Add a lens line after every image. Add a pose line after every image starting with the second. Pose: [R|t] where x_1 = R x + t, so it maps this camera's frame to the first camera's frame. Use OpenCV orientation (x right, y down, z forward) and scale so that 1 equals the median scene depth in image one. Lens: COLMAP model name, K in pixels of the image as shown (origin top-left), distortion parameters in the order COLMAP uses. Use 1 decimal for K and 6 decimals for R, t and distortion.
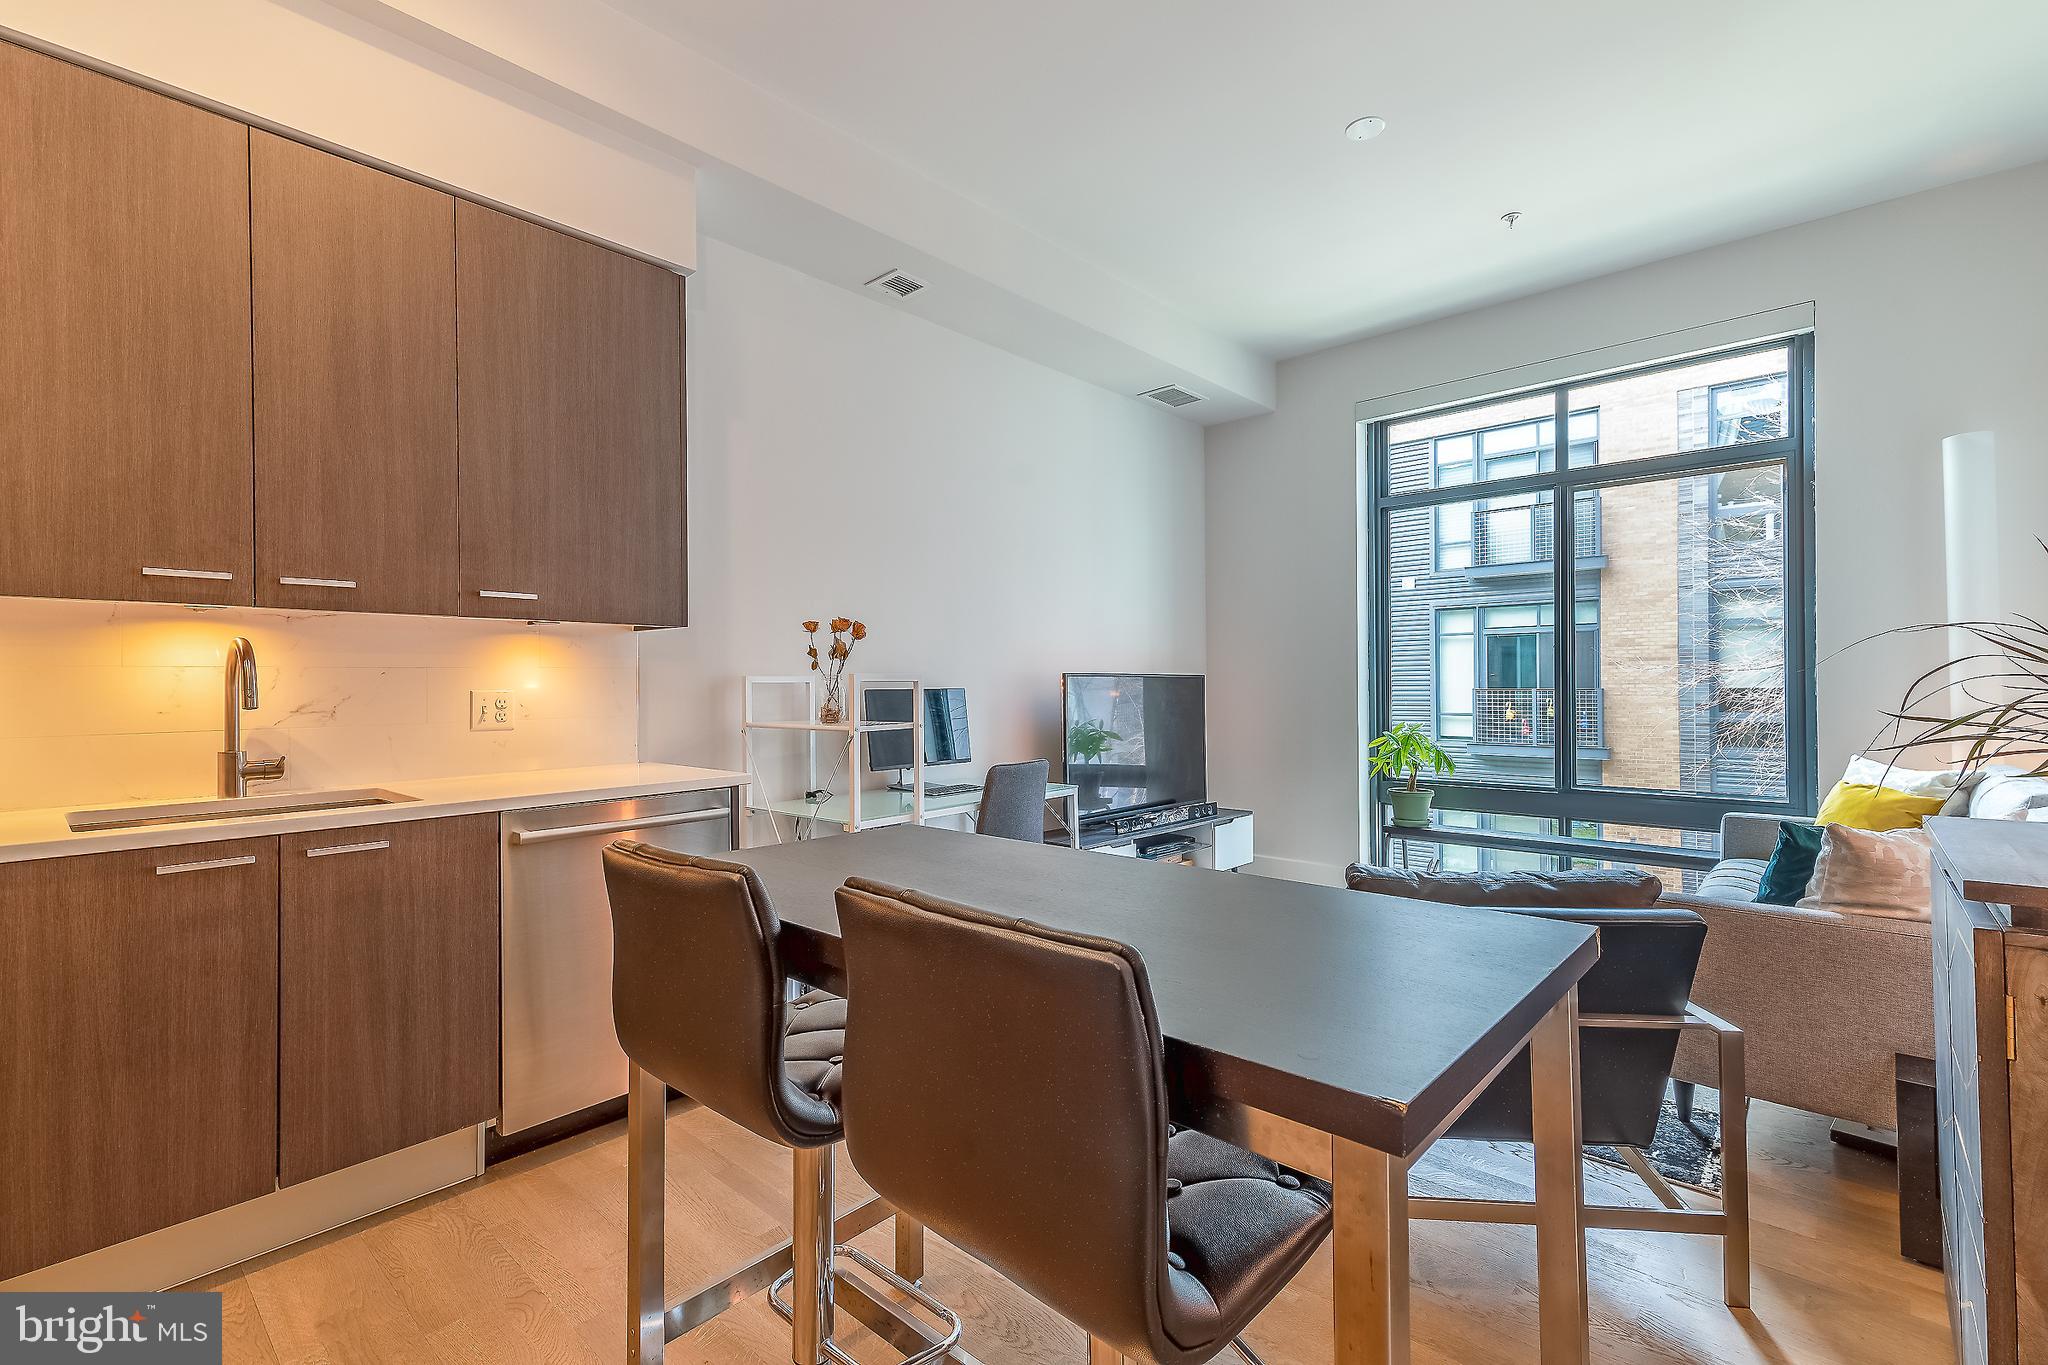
lens RADIAL K [[914.1, 0, 1024.0], [0, 914.1, 682.5], [0, 0, 1]] dist [0.020371, -0.000319]
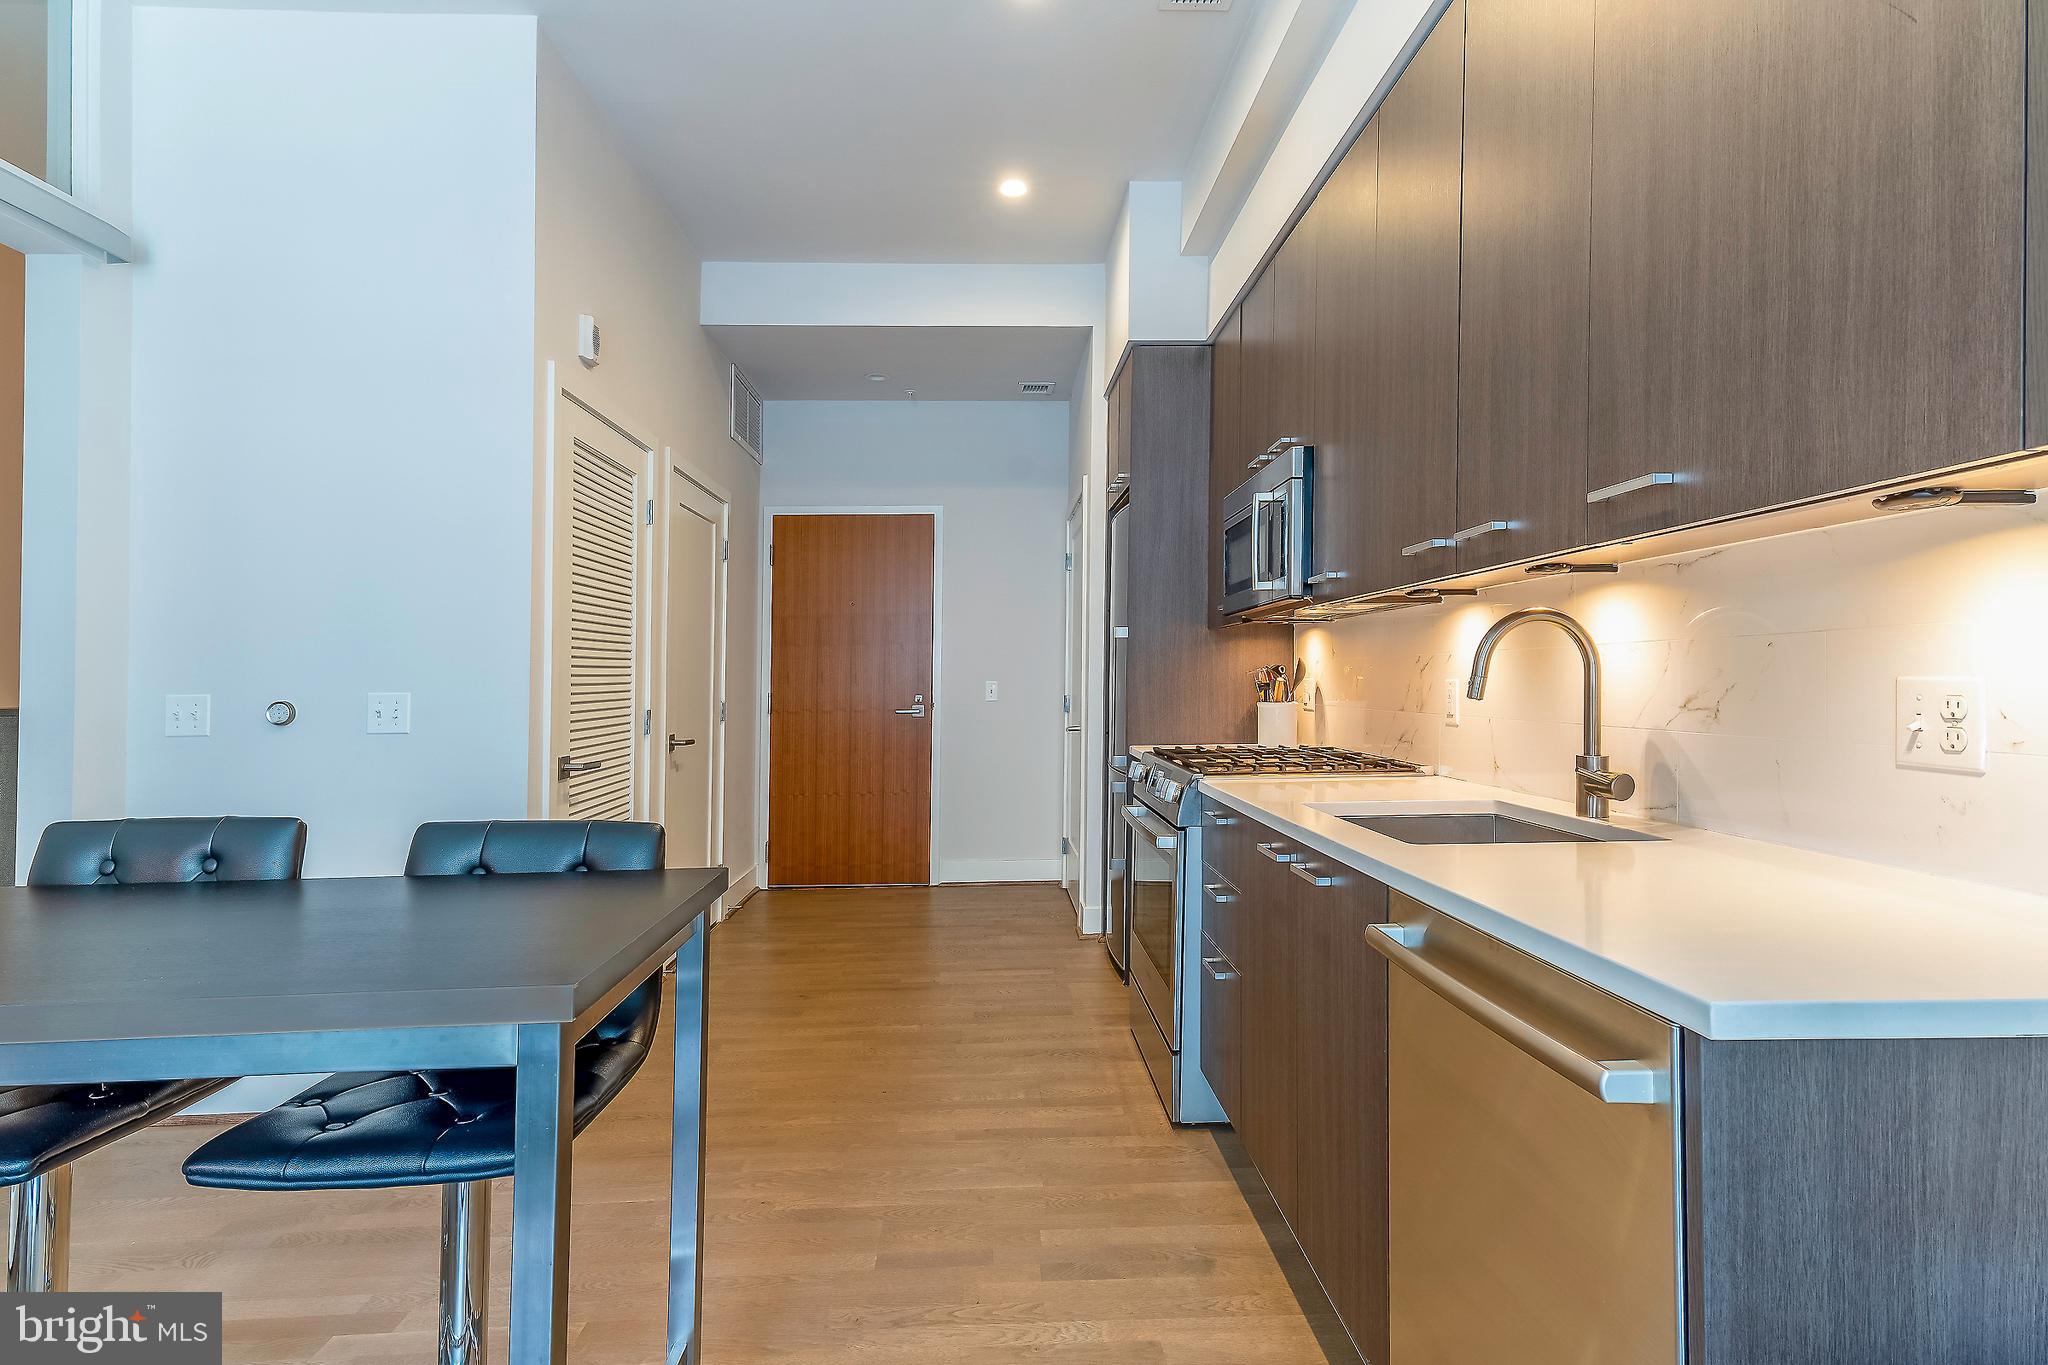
lens RADIAL K [[1005.8, 0, 1024.0], [0, 1005.8, 682.5], [0, 0, 1]] dist [0.000550, 0.000300]
pose [[-0.697808, 0.012817, -0.716171, 0.058368], [0.011843, 0.999910, 0.006356, 0.002783], [0.716187, -0.004046, -0.697896, 1.146958]]
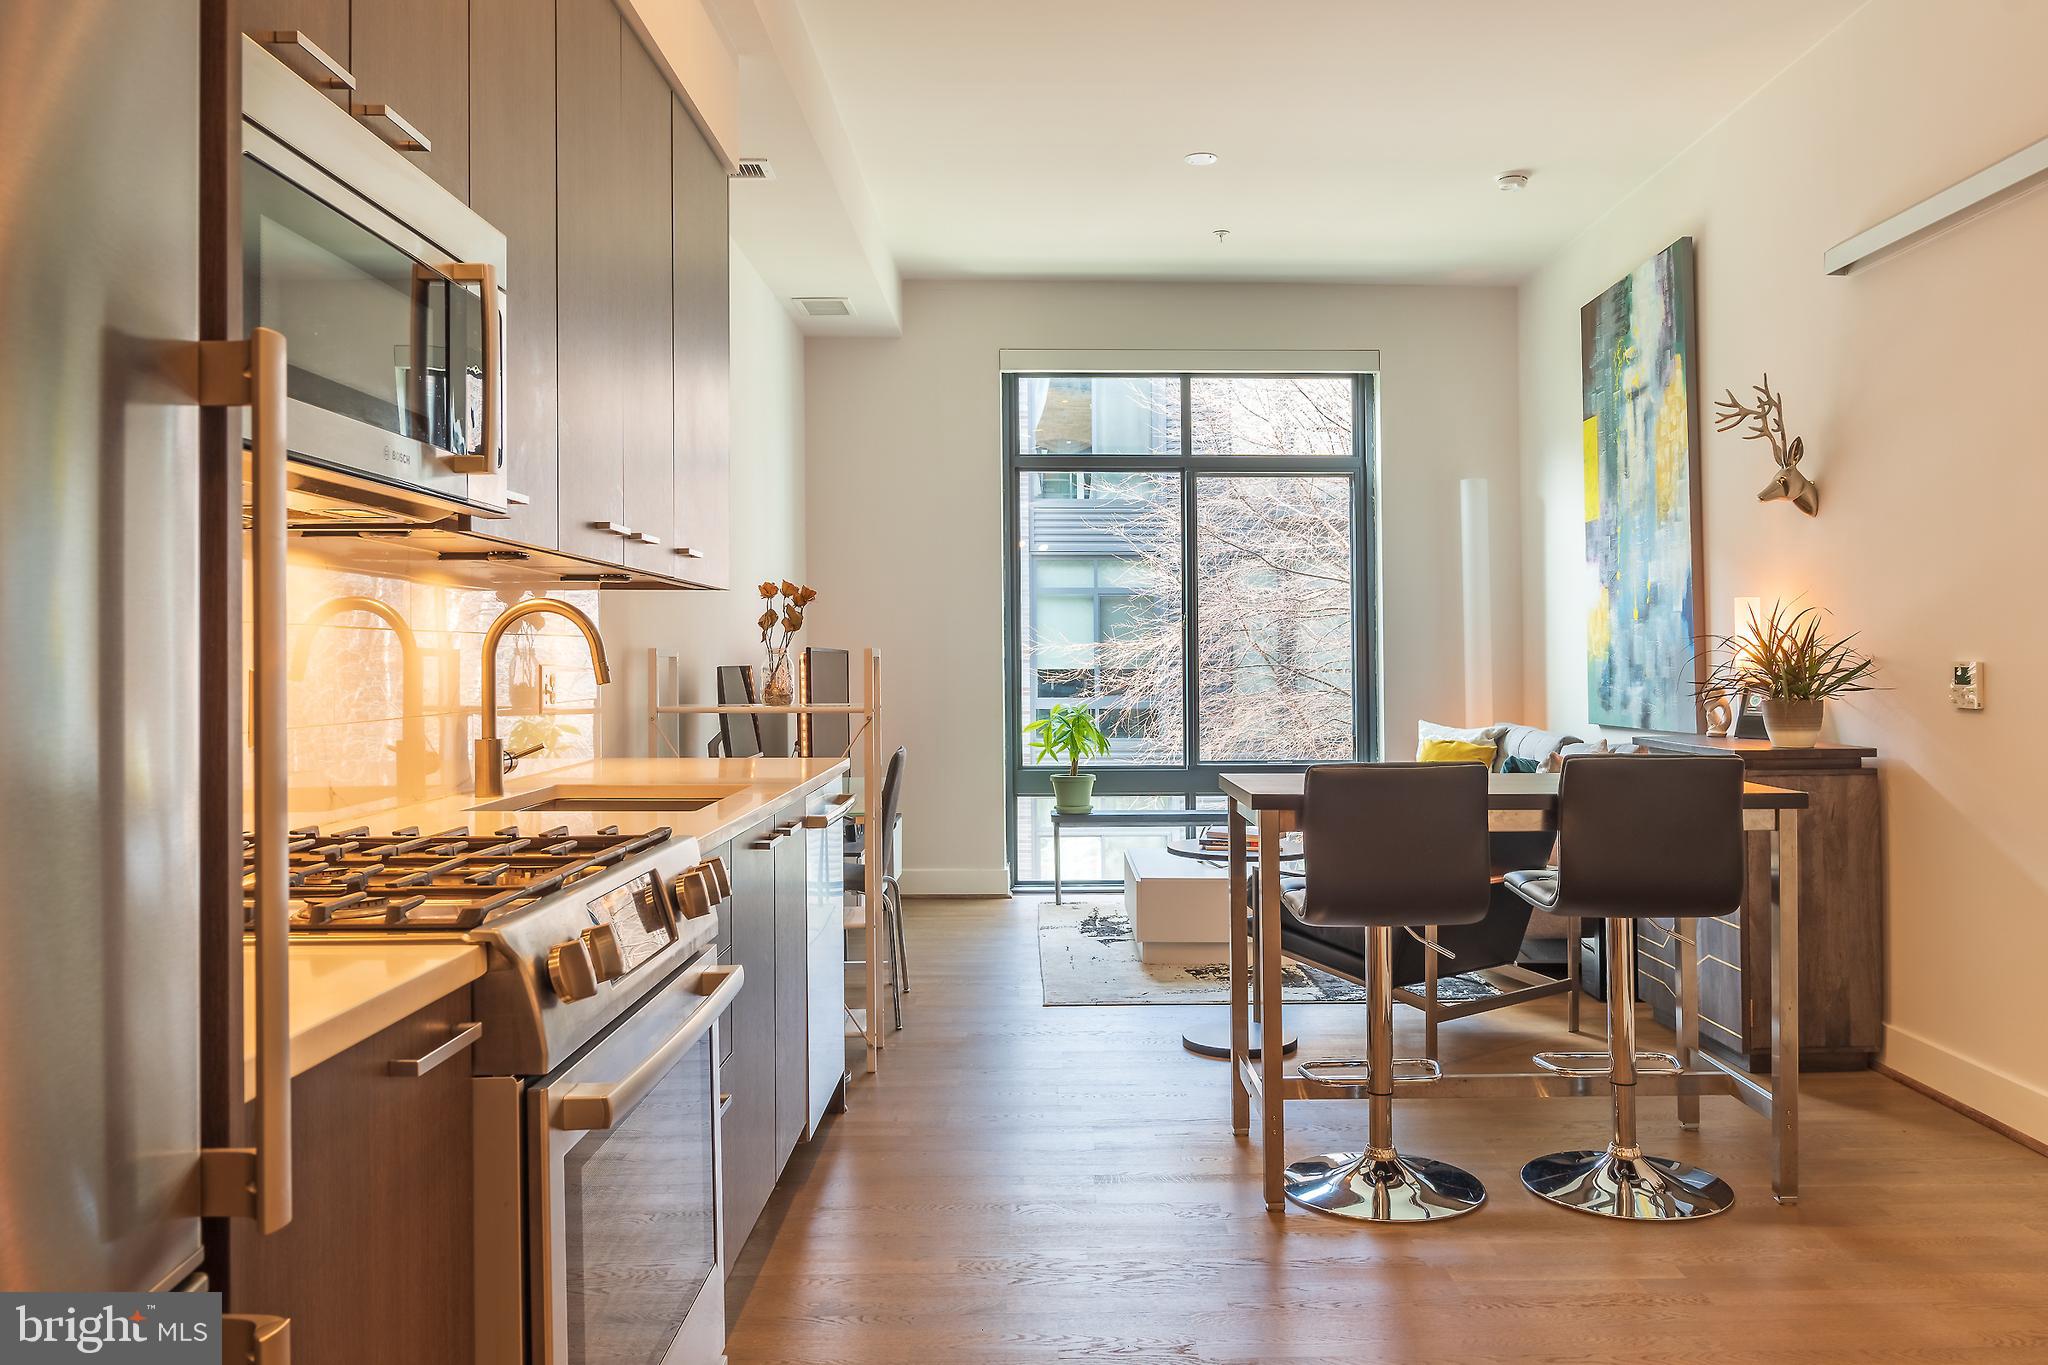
lens RADIAL K [[1561.3, 0, 1077.6], [0, 1561.3, 655.6], [0, 0, 1]] dist [-0.003589, -0.000391]
pose [[0.712008, 0.006643, 0.702140, -1.371671], [-0.003419, 0.999976, -0.005993, 0.008495], [-0.702163, 0.001867, 0.712014, -0.294109]]
